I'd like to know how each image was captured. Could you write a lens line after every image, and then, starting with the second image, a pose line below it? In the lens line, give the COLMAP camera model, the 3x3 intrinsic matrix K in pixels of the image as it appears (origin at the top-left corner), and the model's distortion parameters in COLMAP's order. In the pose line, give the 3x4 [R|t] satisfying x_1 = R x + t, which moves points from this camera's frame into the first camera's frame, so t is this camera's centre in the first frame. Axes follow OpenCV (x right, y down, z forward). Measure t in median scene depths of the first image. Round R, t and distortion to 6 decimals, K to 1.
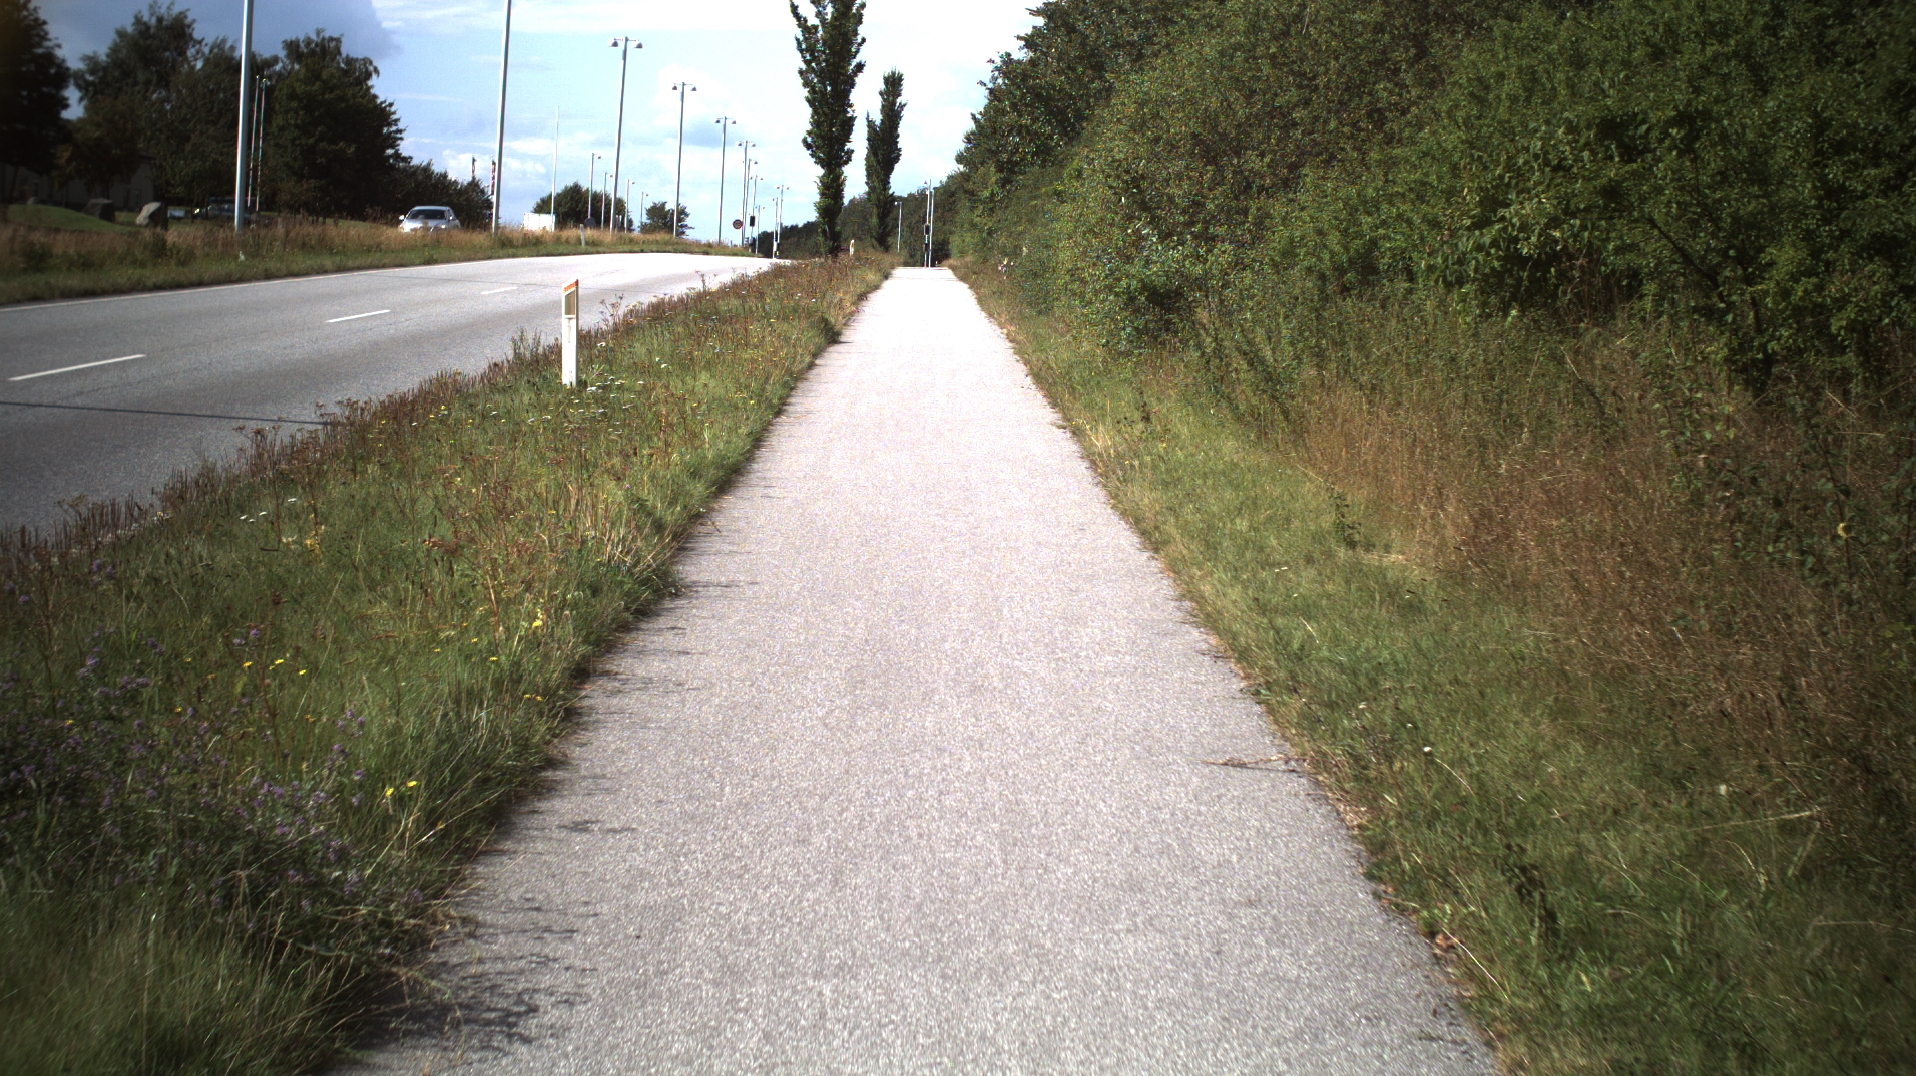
lens RADIAL K [[3389.8, 0, 958.0], [0, 3389.8, 538.0], [0, 0, 1]] dist [-0.345291, 0.551202]
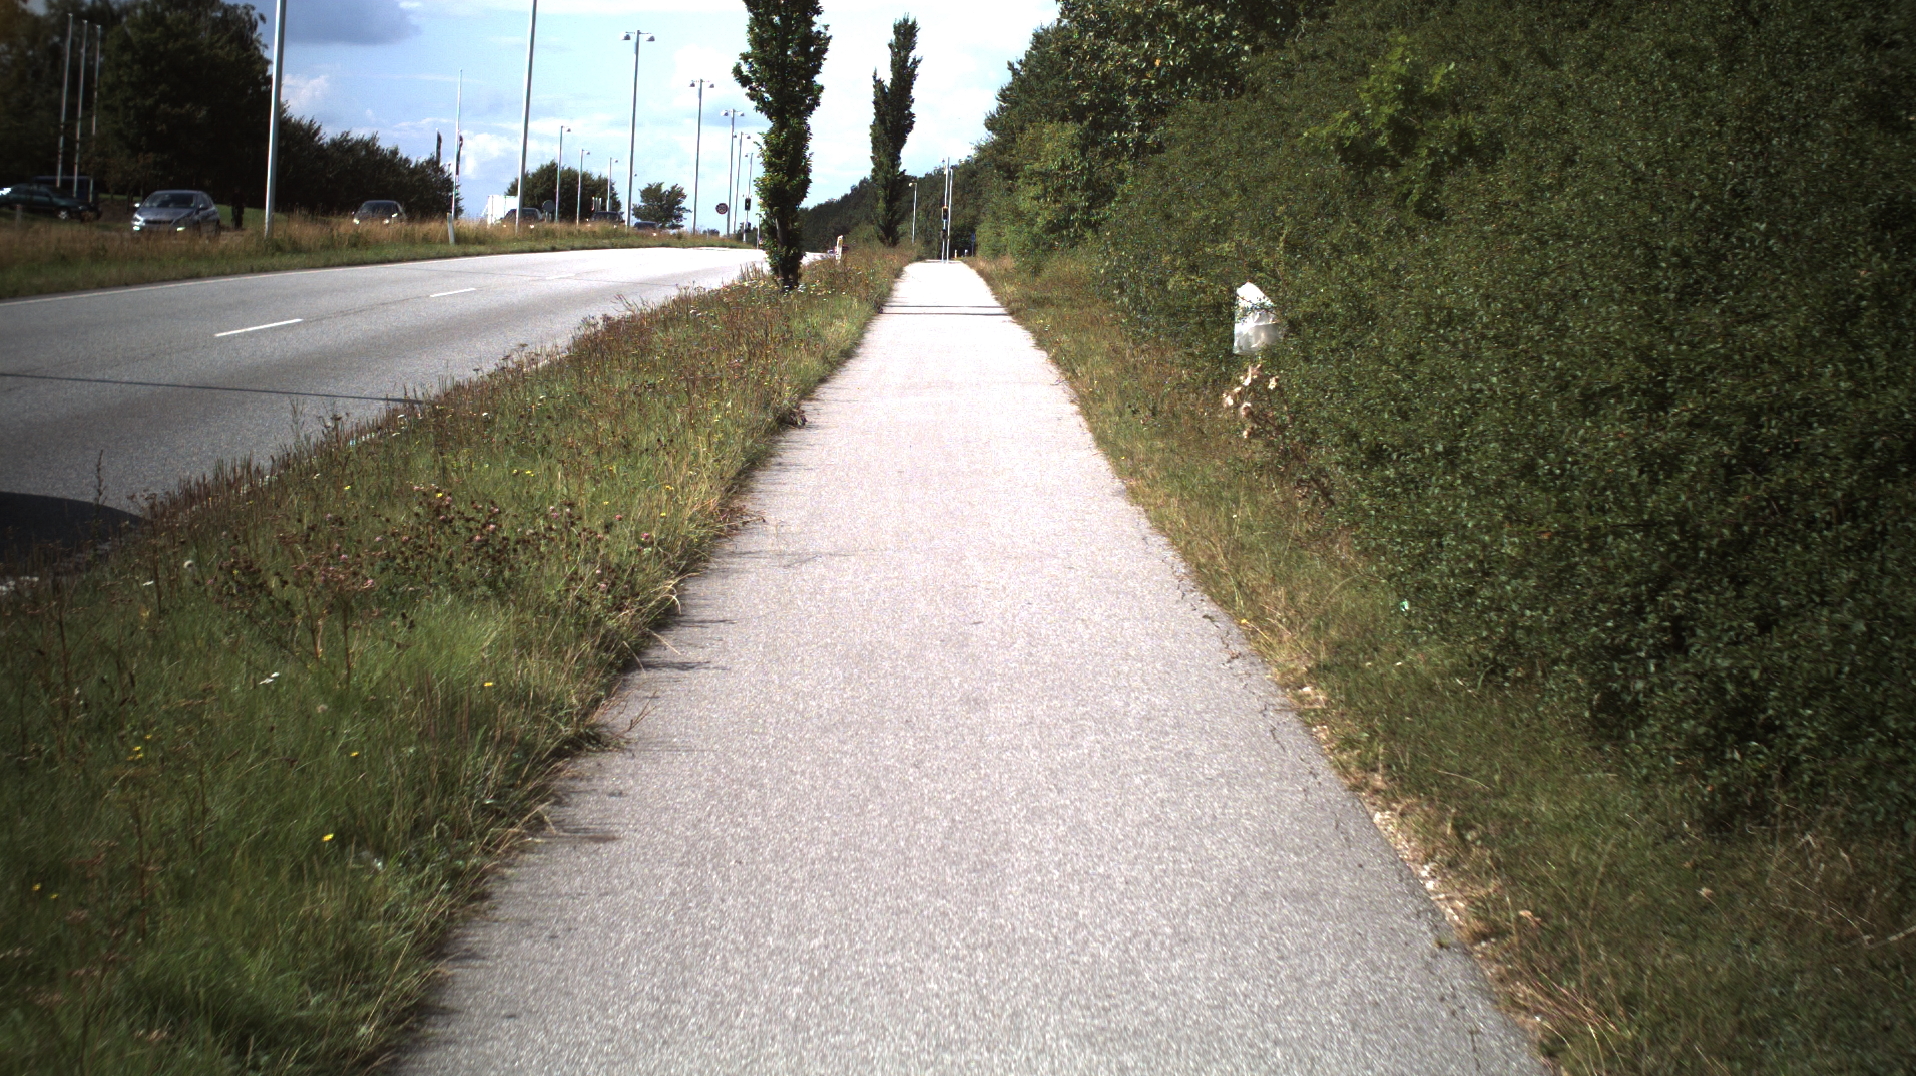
lens RADIAL K [[3389.8, 0, 958.0], [0, 3389.8, 538.0], [0, 0, 1]] dist [-0.345291, 0.551202]
pose [[0.999988, 0.000759, -0.004897, -0.005074], [-0.000733, 0.999985, 0.005428, -0.040508], [0.004901, -0.005425, 0.999973, 0.416396]]
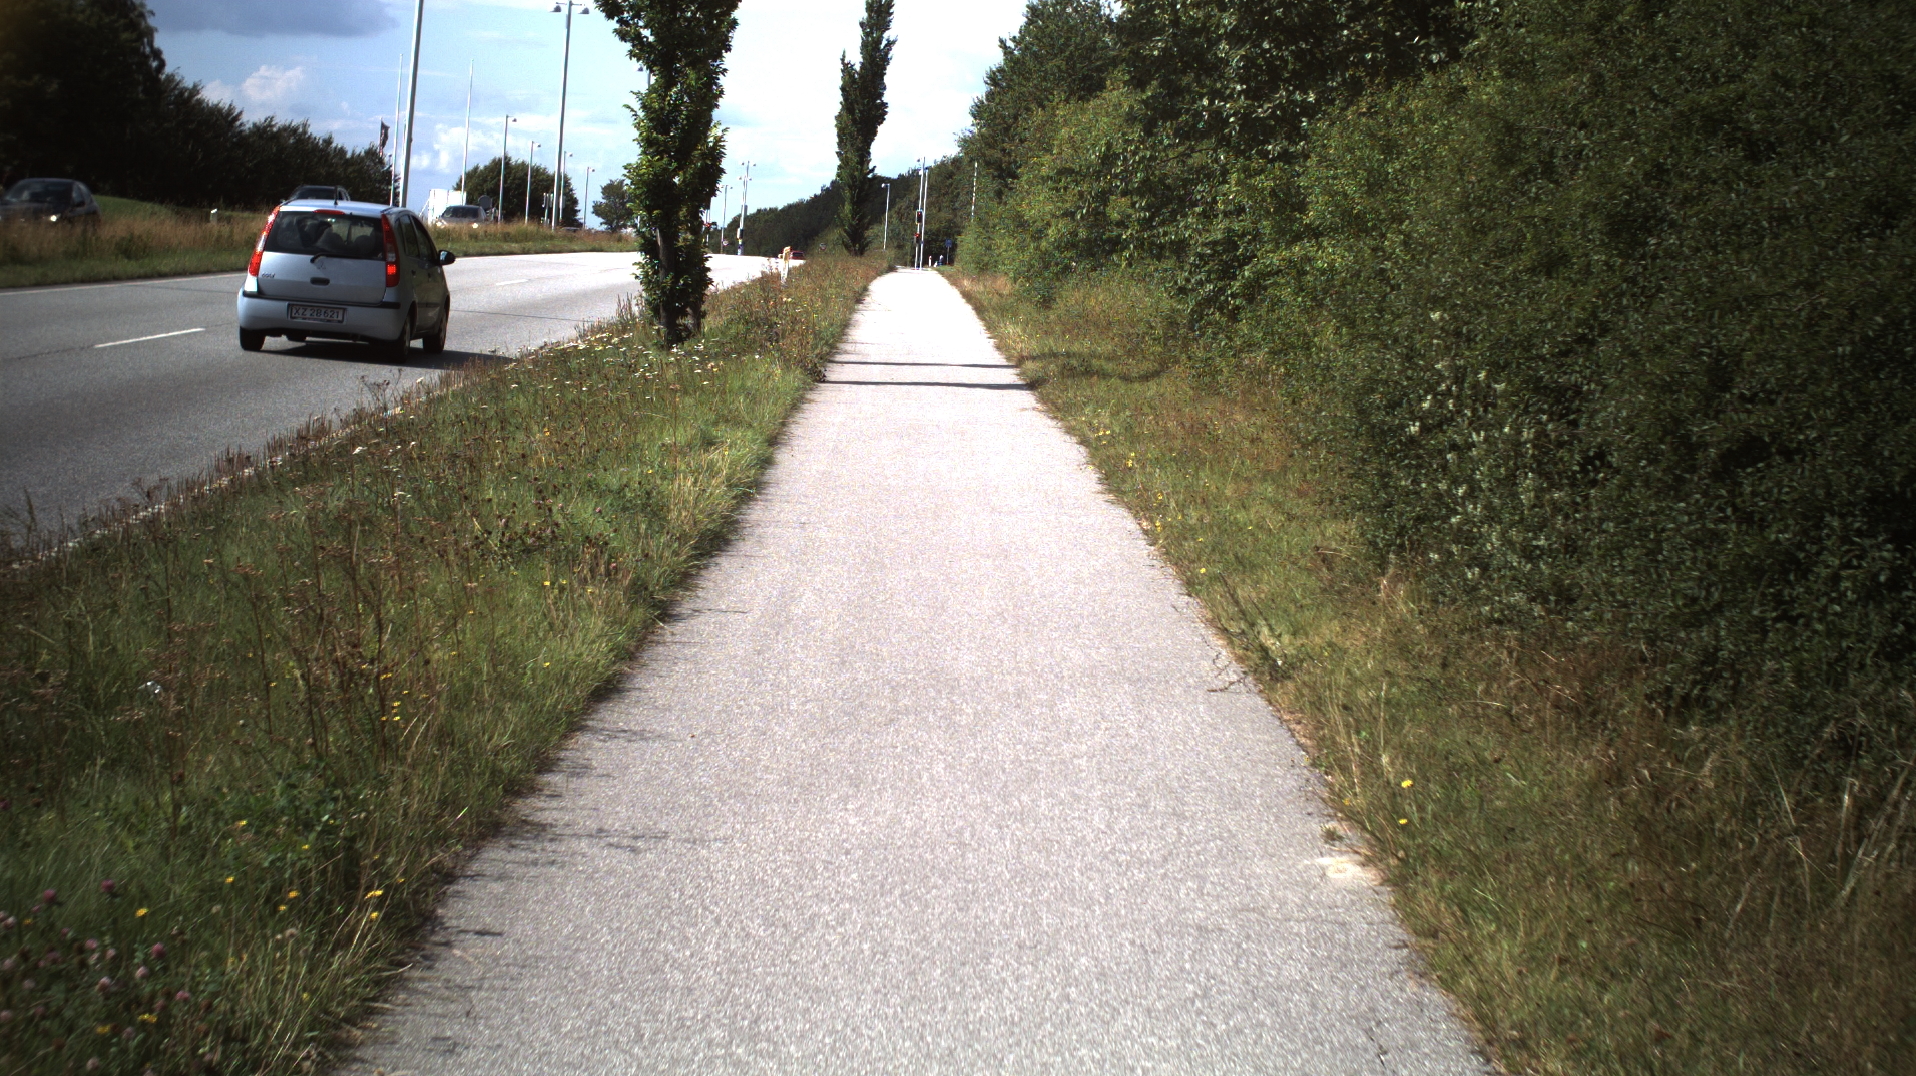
lens RADIAL K [[3389.8, 0, 958.0], [0, 3389.8, 538.0], [0, 0, 1]] dist [-0.345291, 0.551202]
pose [[0.999837, 0.017455, 0.004657, -0.007814], [-0.017476, 0.999837, 0.004562, -0.060287], [-0.004577, -0.004643, 0.999979, 0.624202]]
